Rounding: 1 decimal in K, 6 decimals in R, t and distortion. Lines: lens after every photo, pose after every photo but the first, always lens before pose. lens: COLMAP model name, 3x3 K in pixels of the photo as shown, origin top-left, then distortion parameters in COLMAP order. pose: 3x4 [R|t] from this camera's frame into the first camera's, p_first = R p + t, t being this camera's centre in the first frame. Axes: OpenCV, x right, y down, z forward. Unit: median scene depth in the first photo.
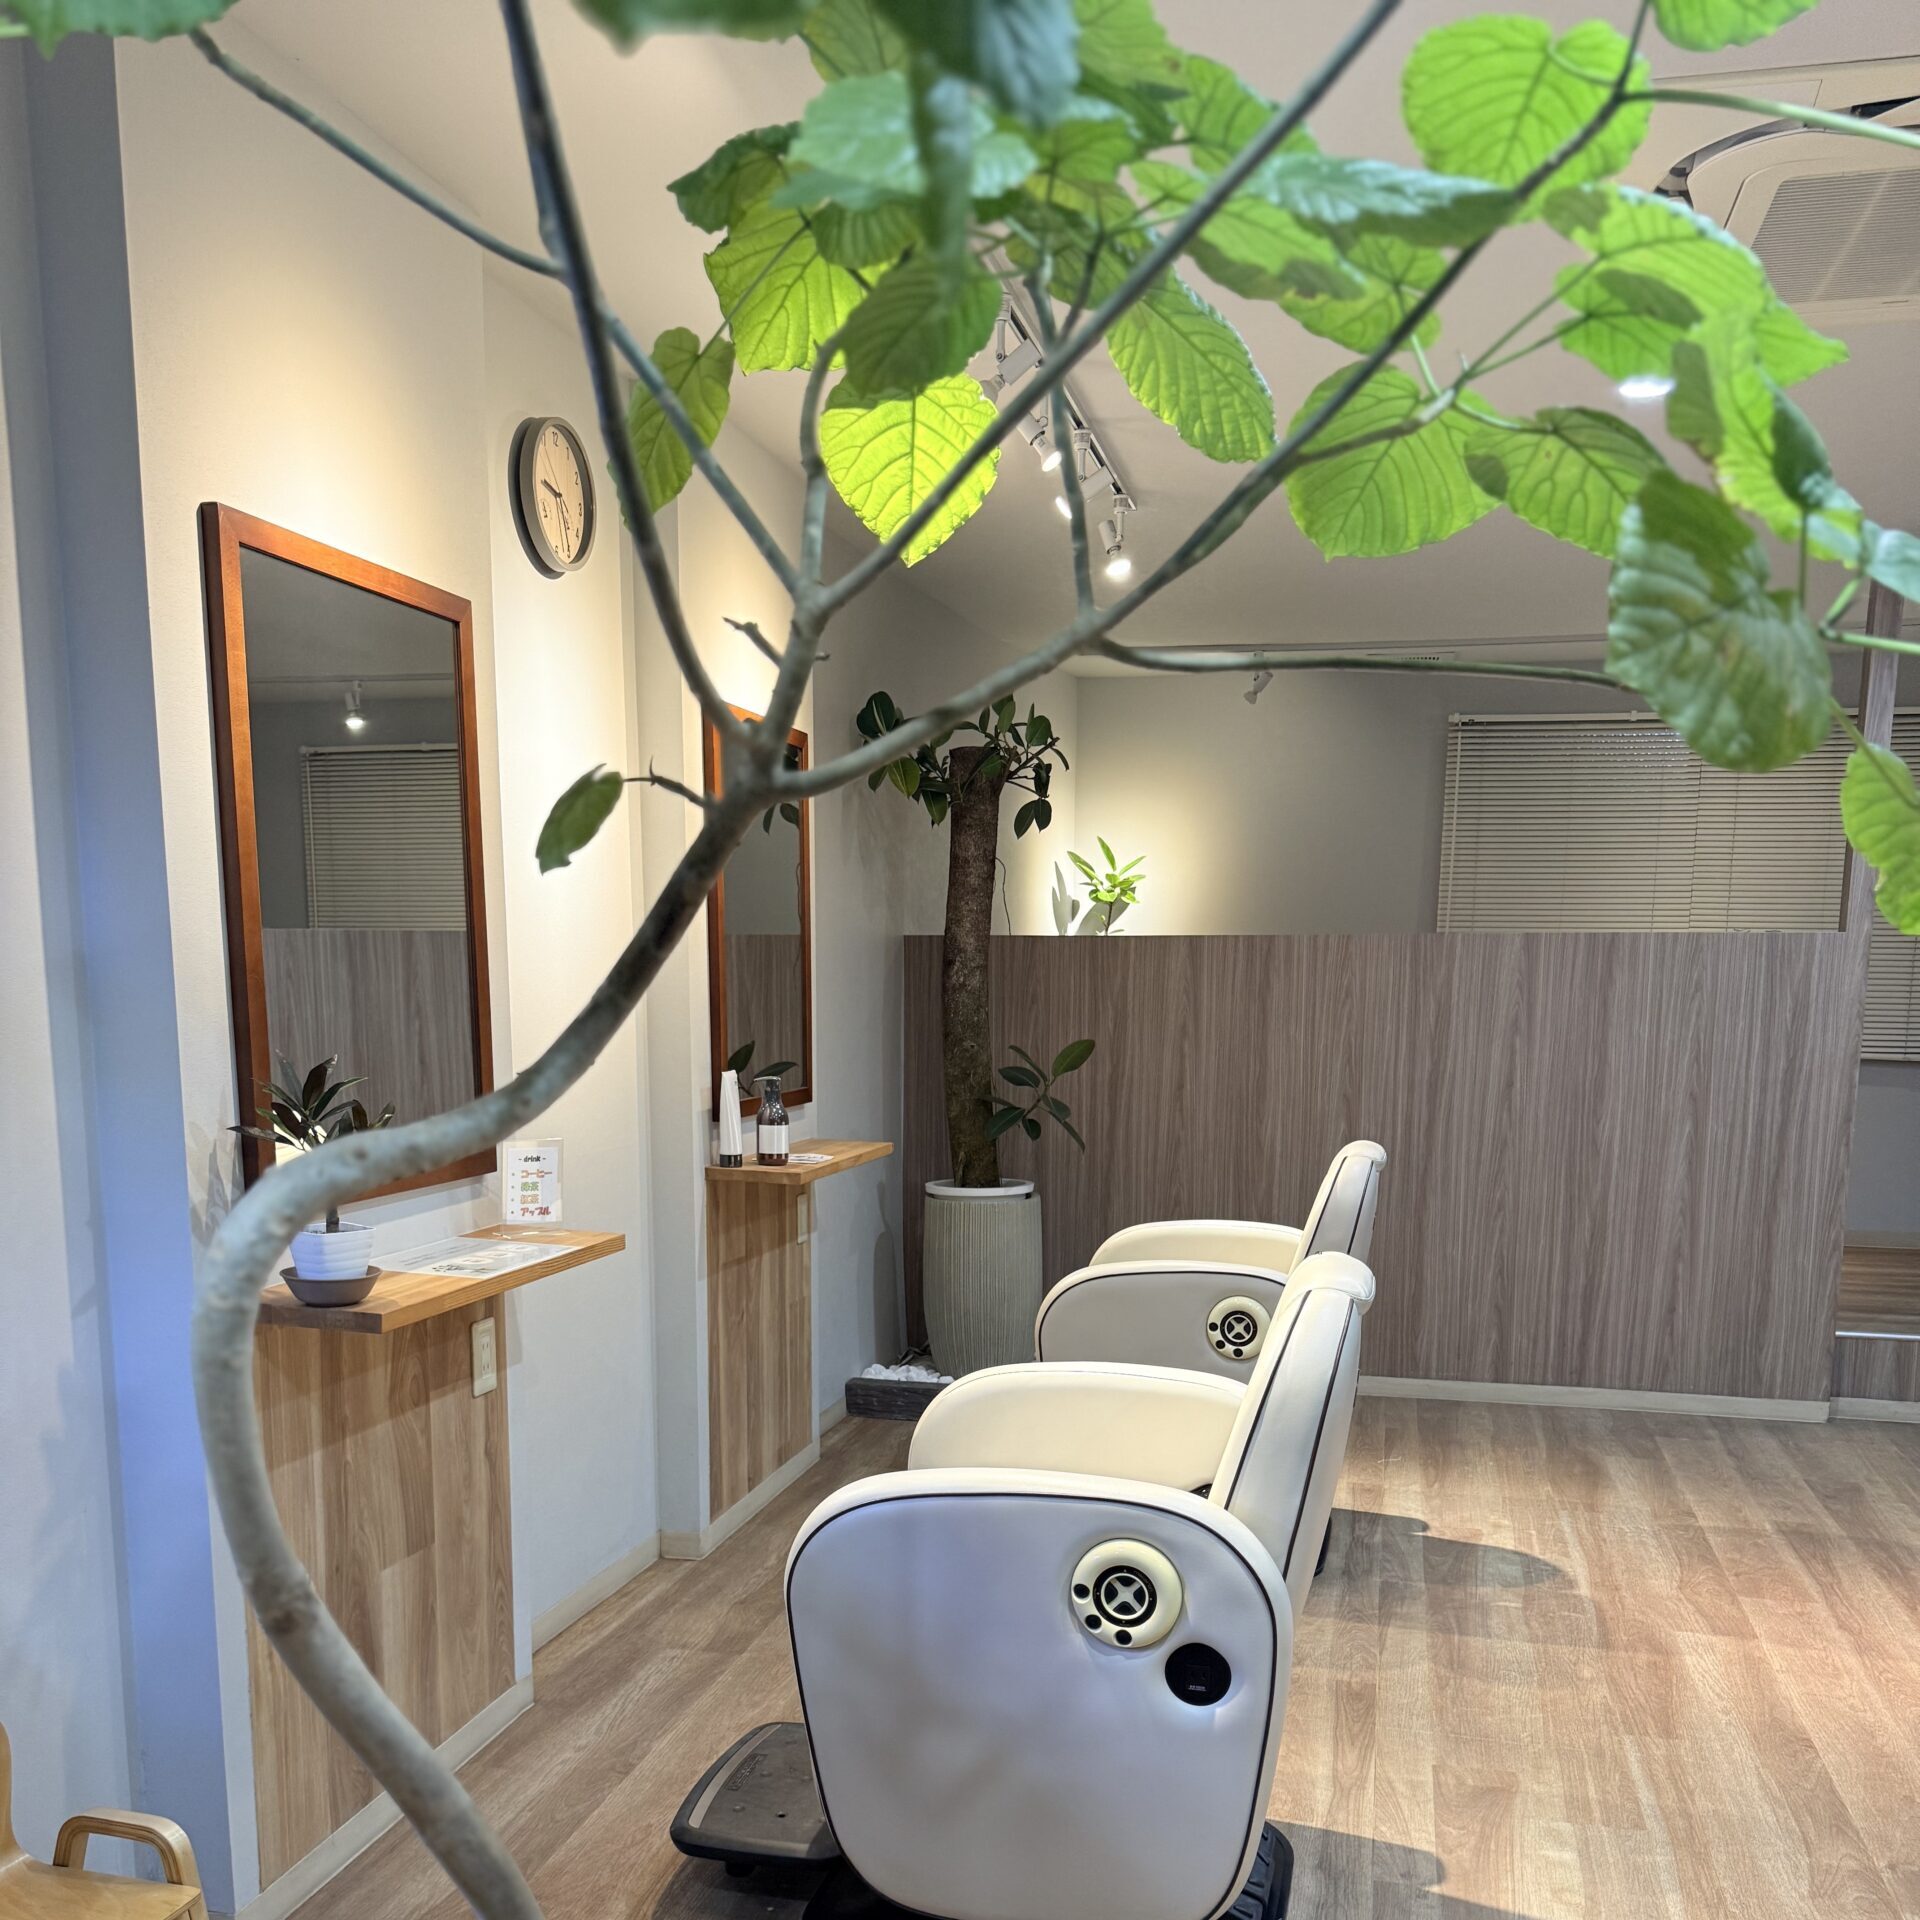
lens RADIAL K [[1801.1, 0, 959.3], [0, 1801.1, 960.1], [0, 0, 1]] dist [0.013435, 0.000000]
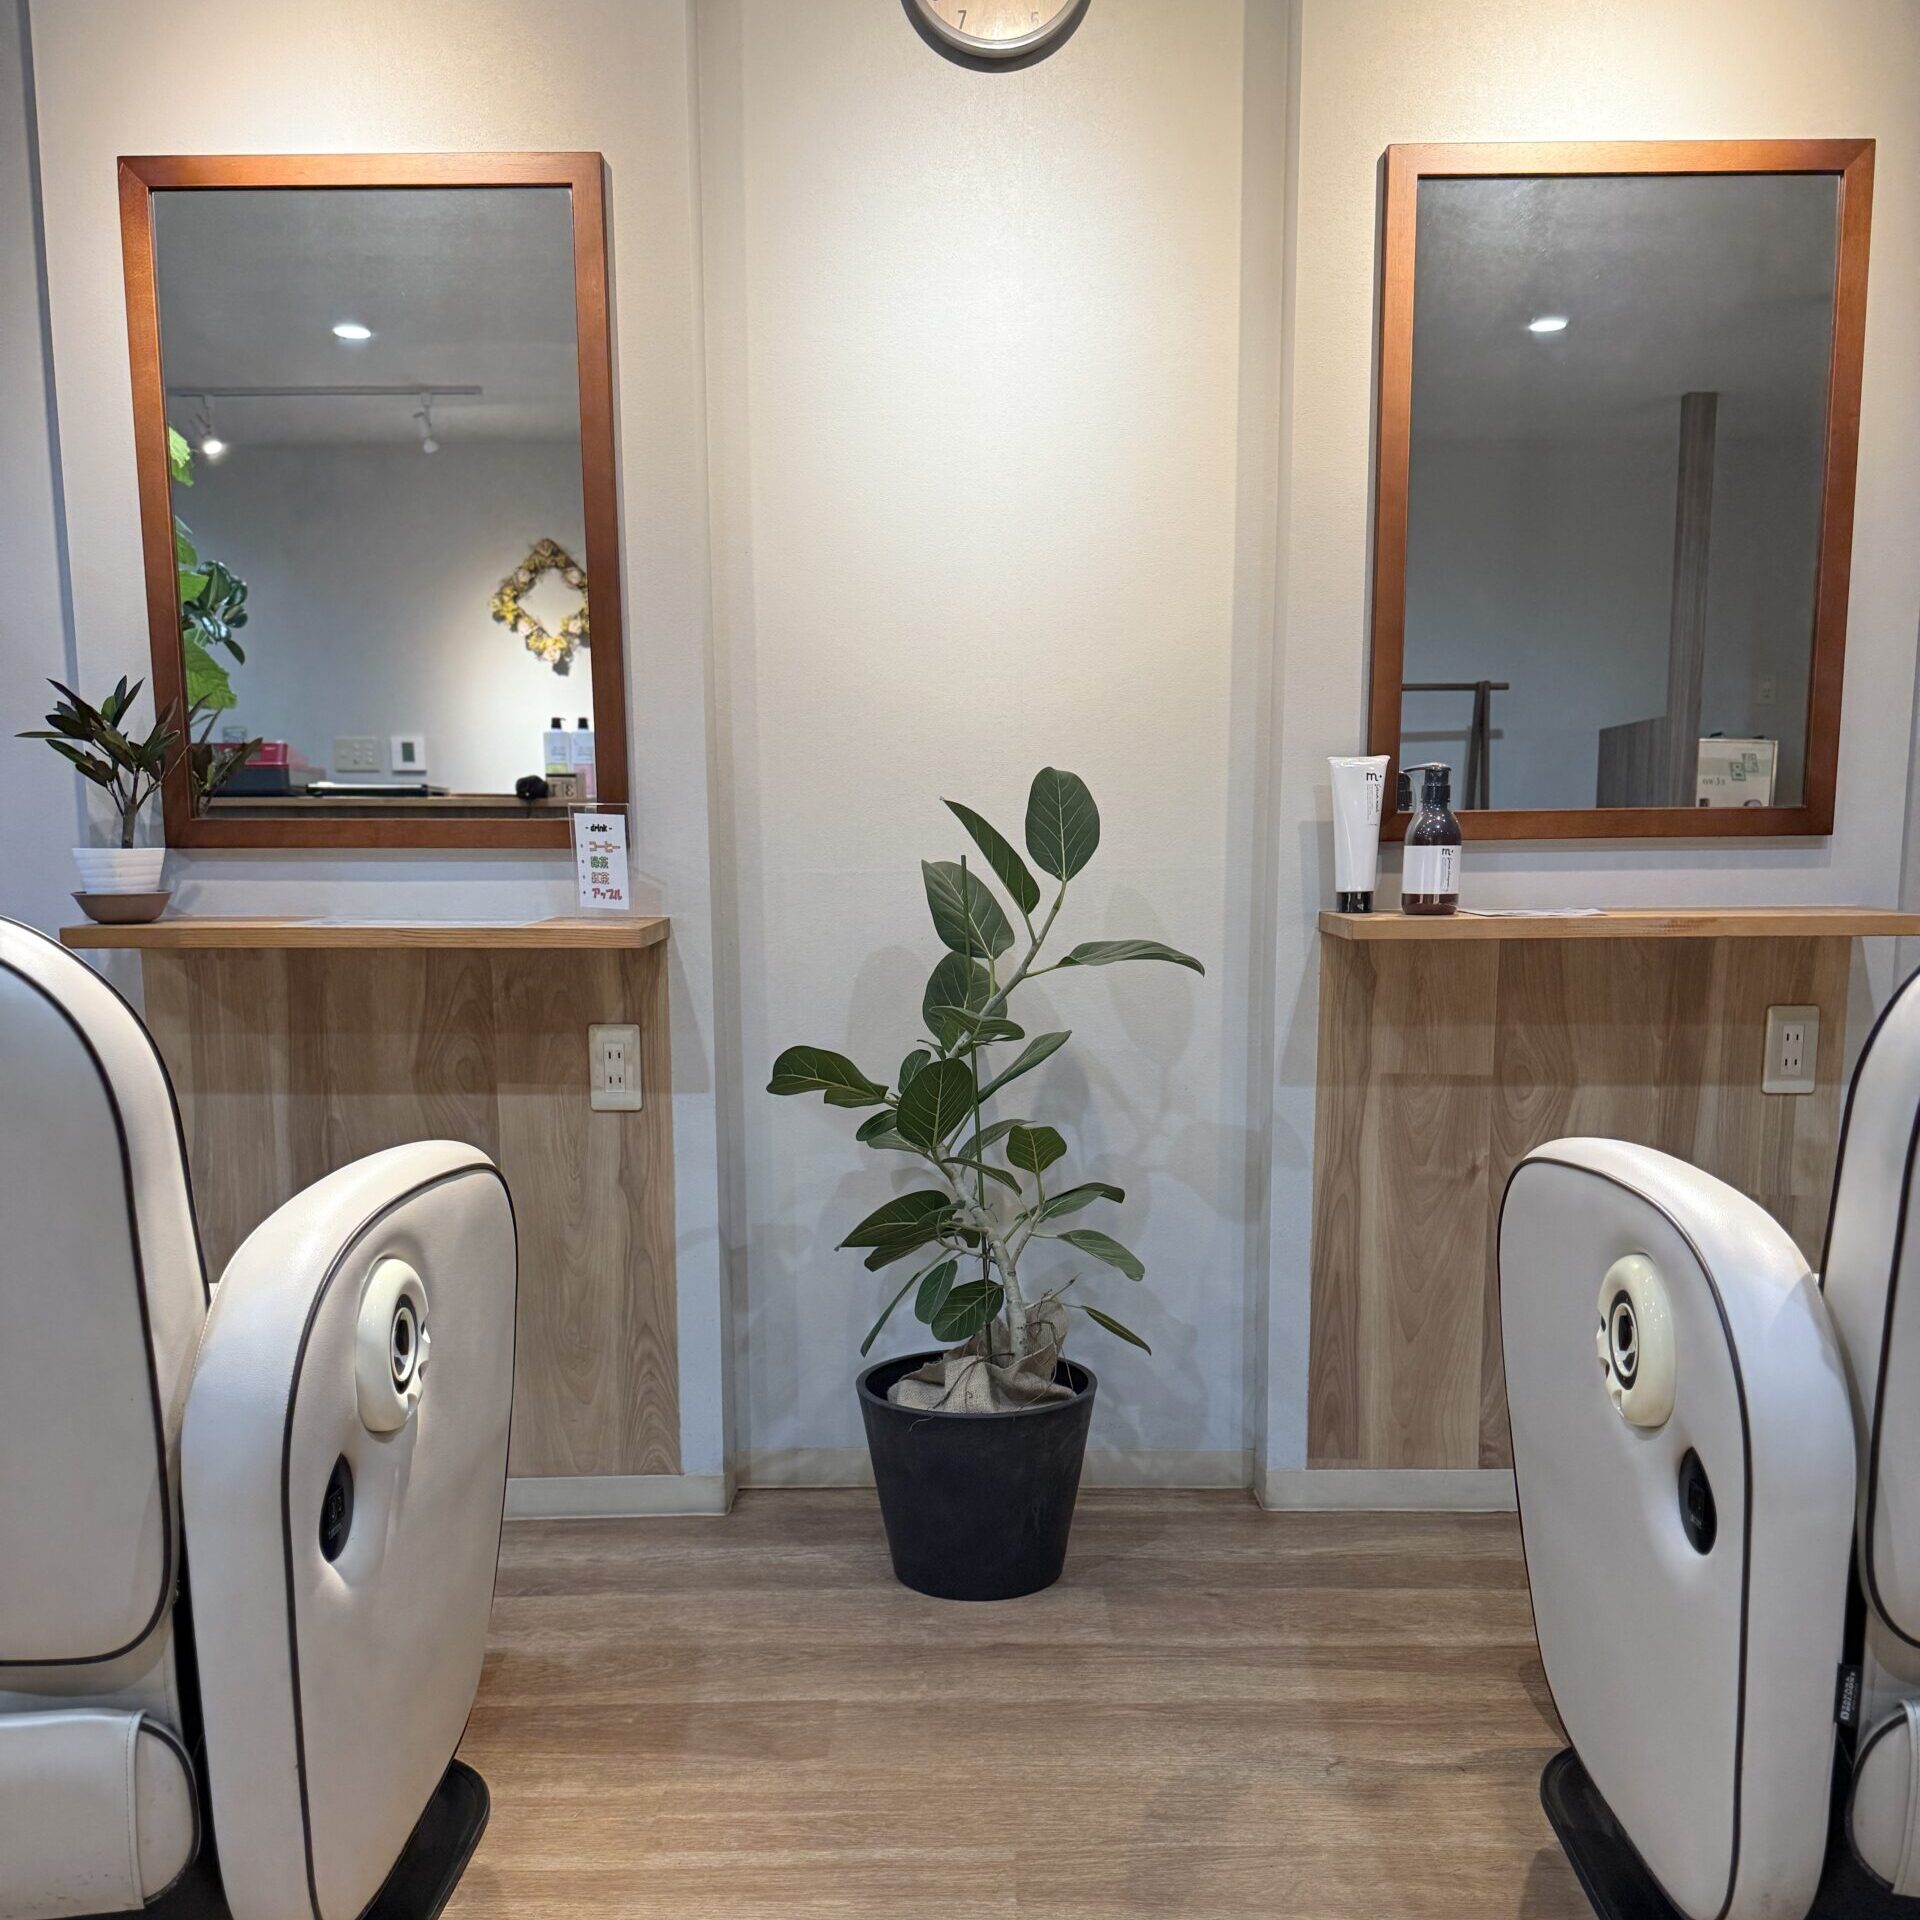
lens RADIAL K [[1801.1, 0, 959.4], [0, 1801.1, 964.2], [0, 0, 1]] dist [0.013435, 0.000000]
pose [[0.231414, 0.038956, -0.972075, 0.615107], [0.015535, 0.998923, 0.043730, 0.143243], [0.972731, -0.025221, 0.230559, 1.003576]]
